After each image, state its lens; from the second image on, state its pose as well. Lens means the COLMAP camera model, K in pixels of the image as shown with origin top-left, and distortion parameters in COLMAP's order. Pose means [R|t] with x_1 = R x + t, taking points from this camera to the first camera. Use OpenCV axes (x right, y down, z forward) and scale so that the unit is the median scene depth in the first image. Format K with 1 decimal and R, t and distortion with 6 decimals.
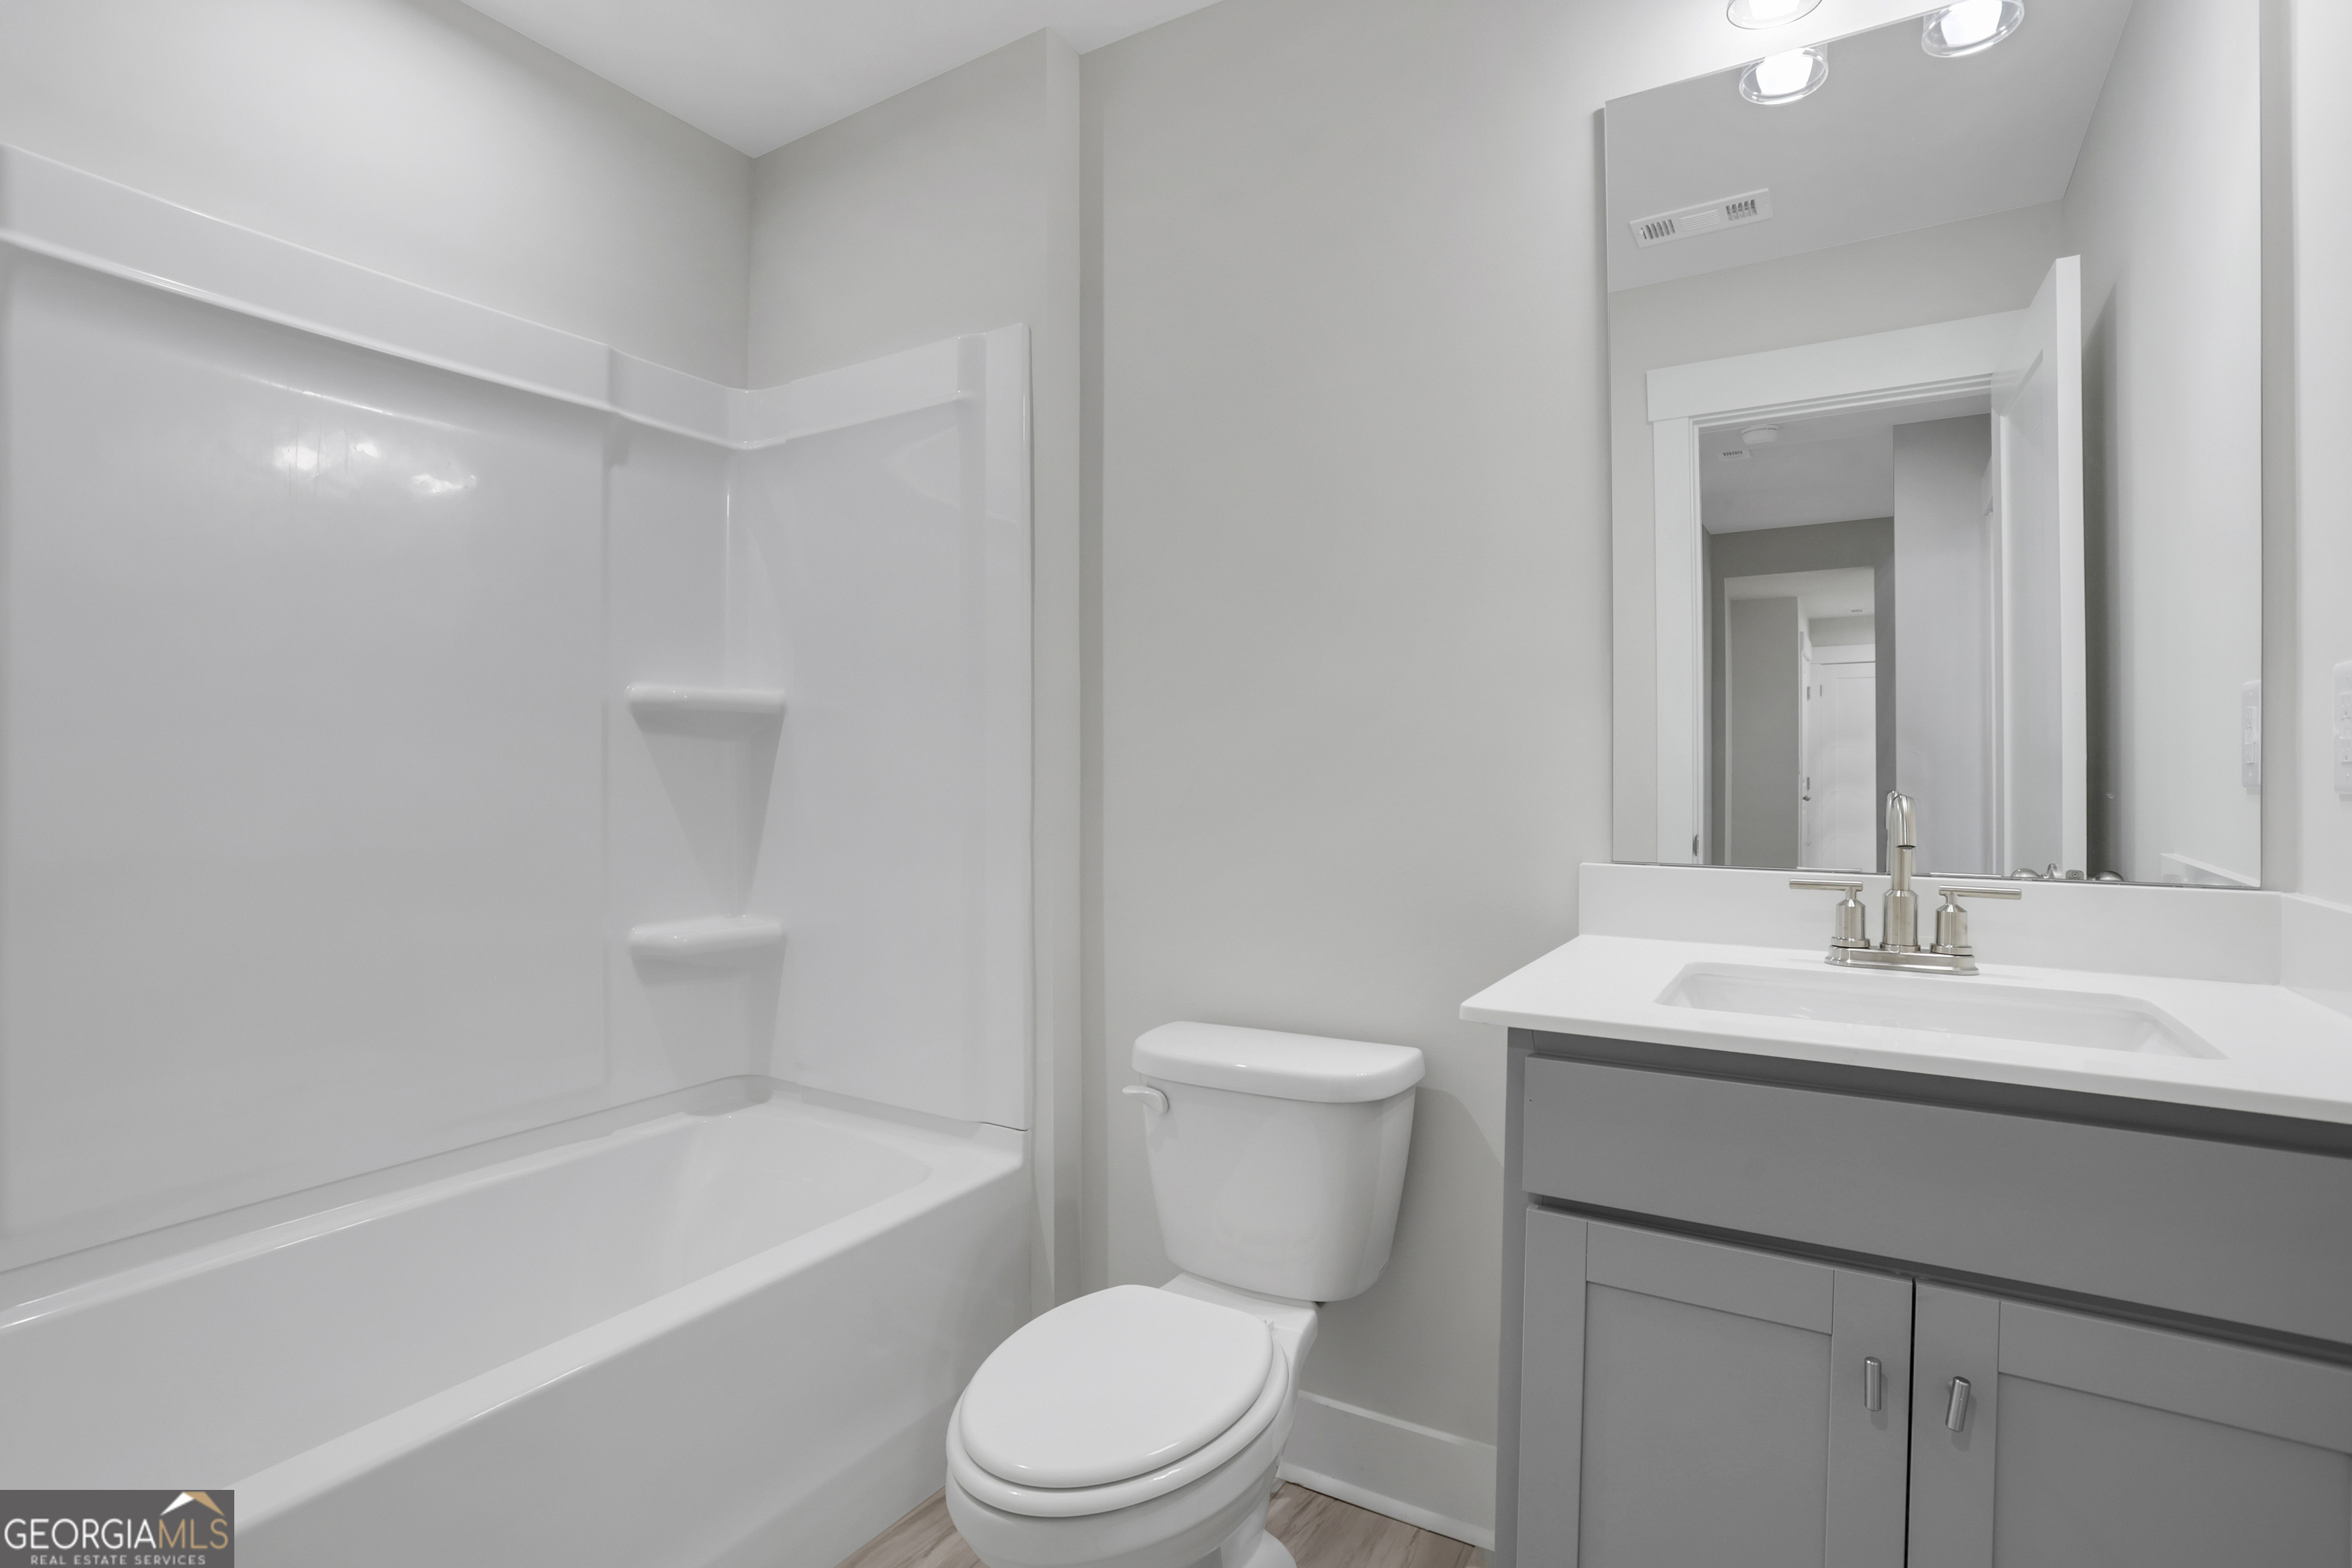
lens RADIAL K [[1132.6, 0, 1138.9], [0, 1132.6, 772.3], [0, 0, 1]] dist [-0.060478, 0.040497]
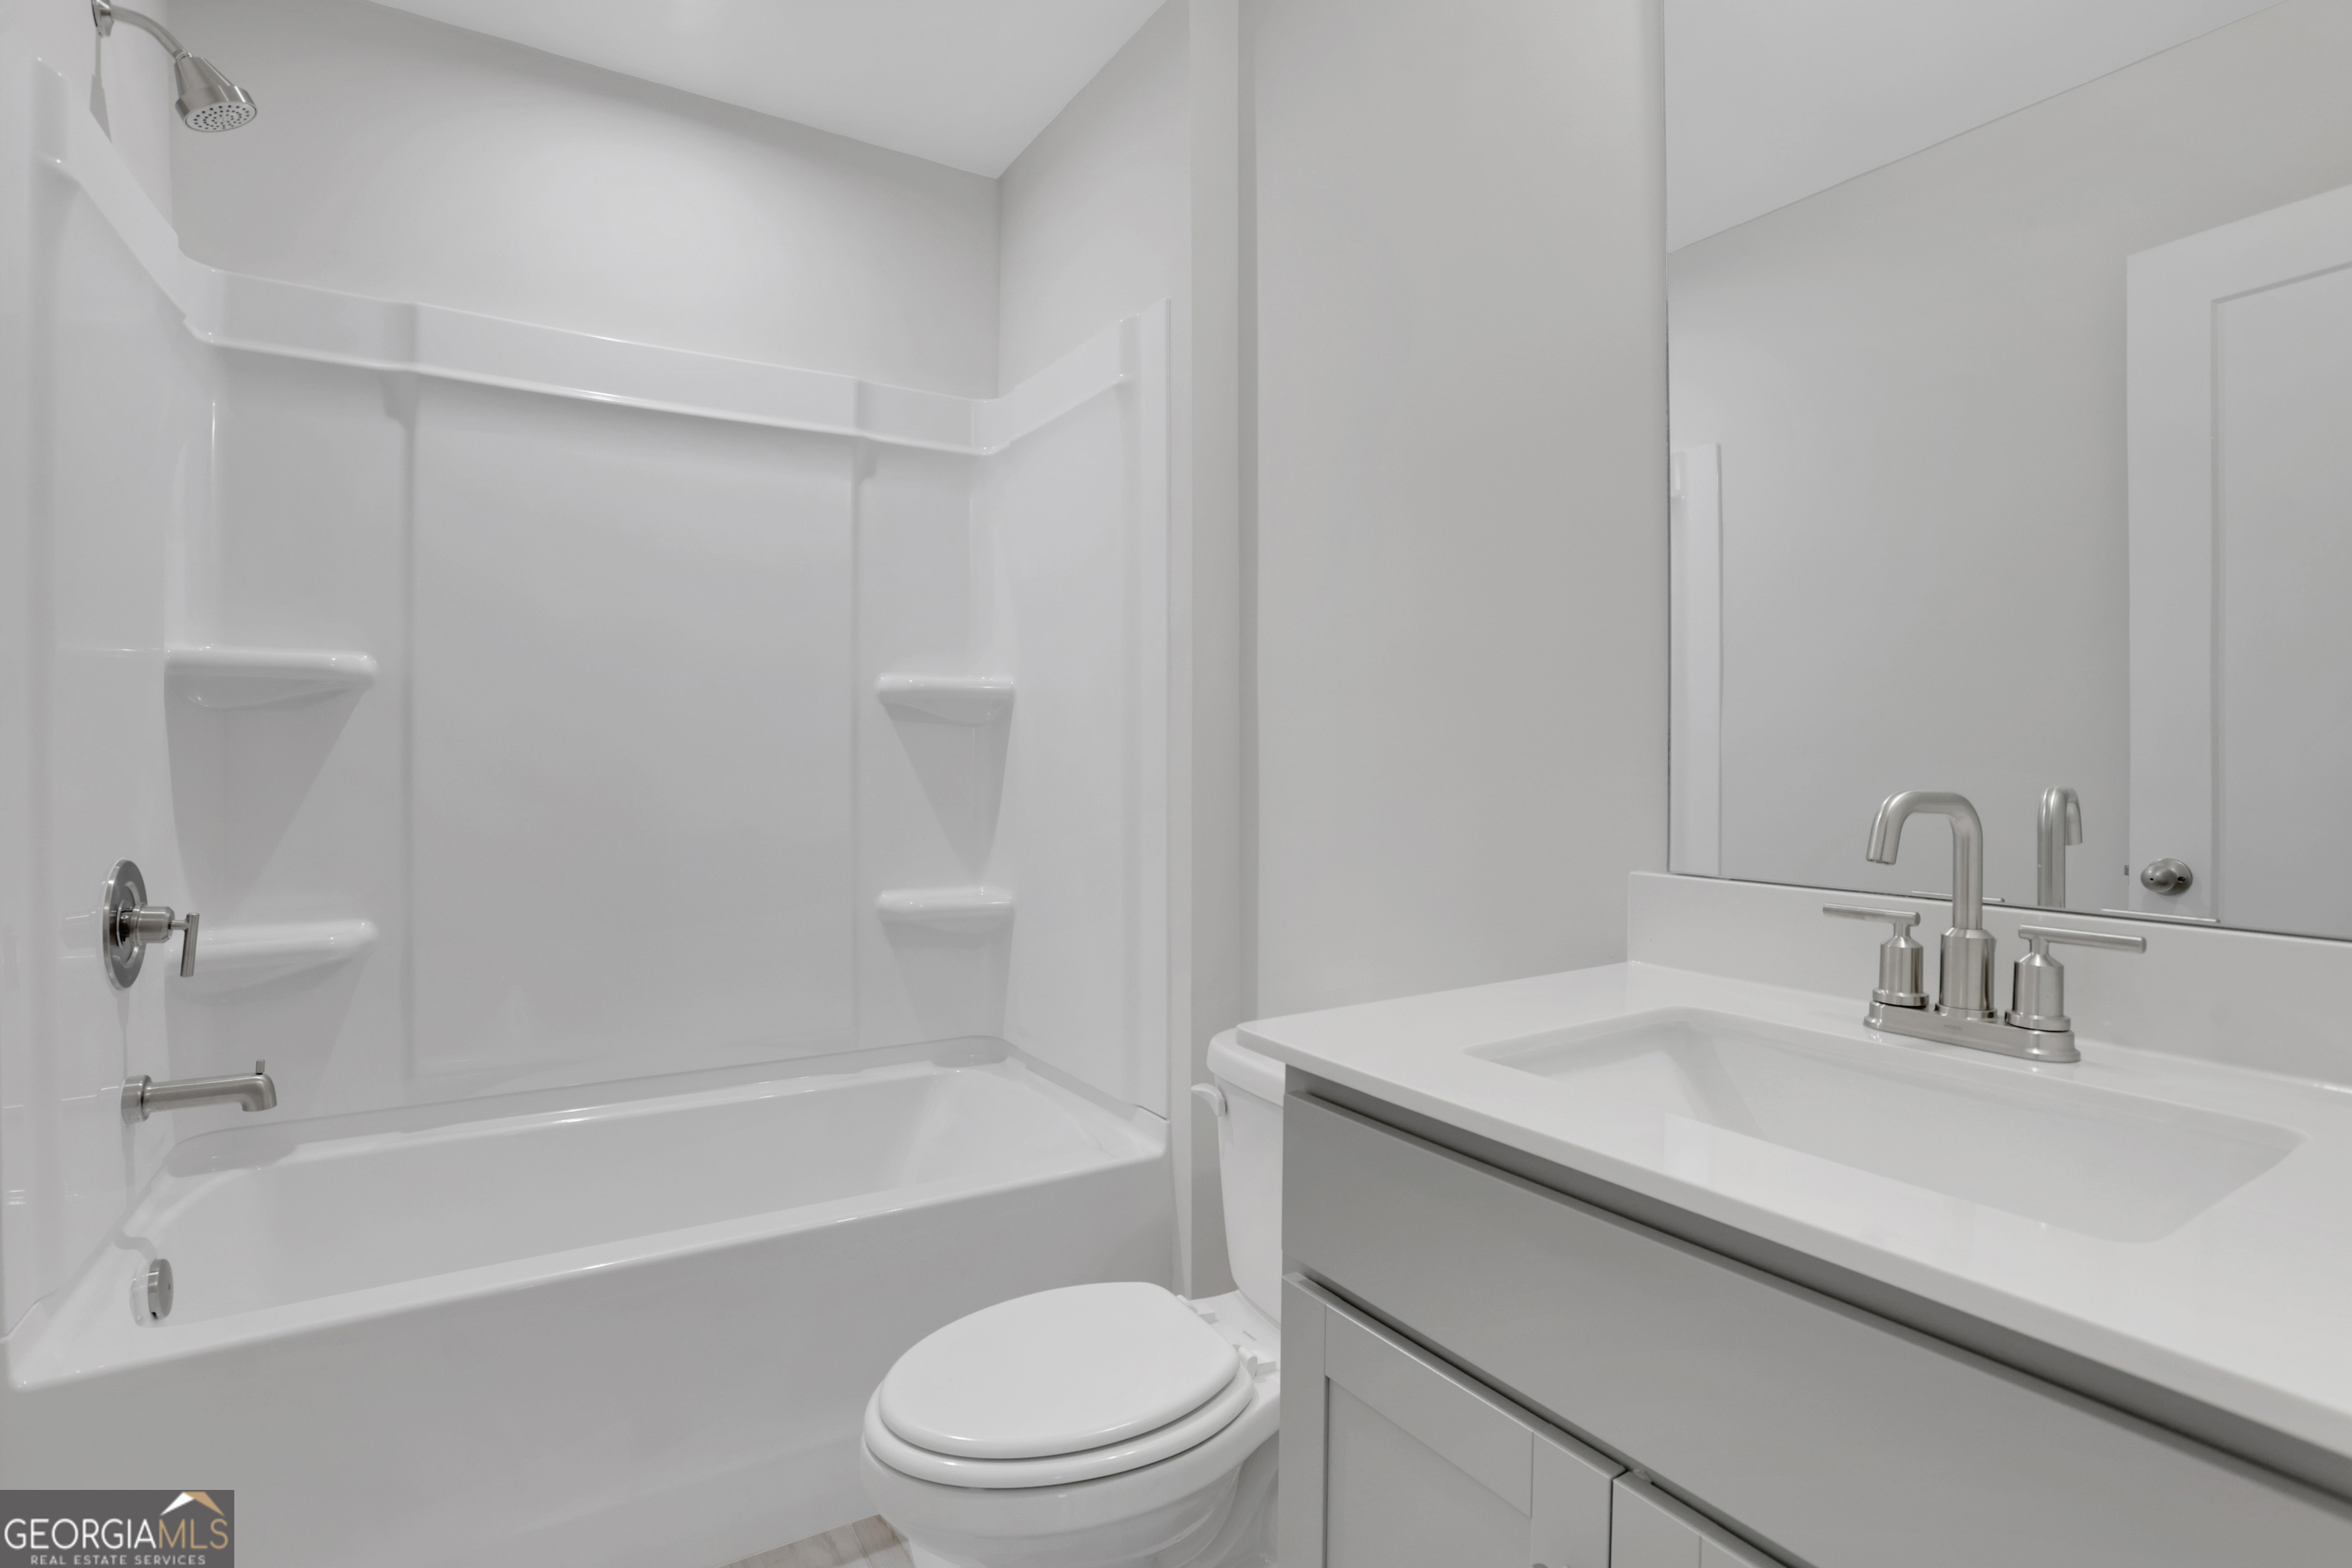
lens RADIAL K [[1135.4, 0, 1149.9], [0, 1135.4, 776.0], [0, 0, 1]] dist [-0.081576, 0.041492]
pose [[0.903410, 0.012343, -0.428599, 0.278366], [-0.007478, 0.999887, 0.013034, 0.004434], [0.428712, -0.008570, 0.903401, 0.096572]]
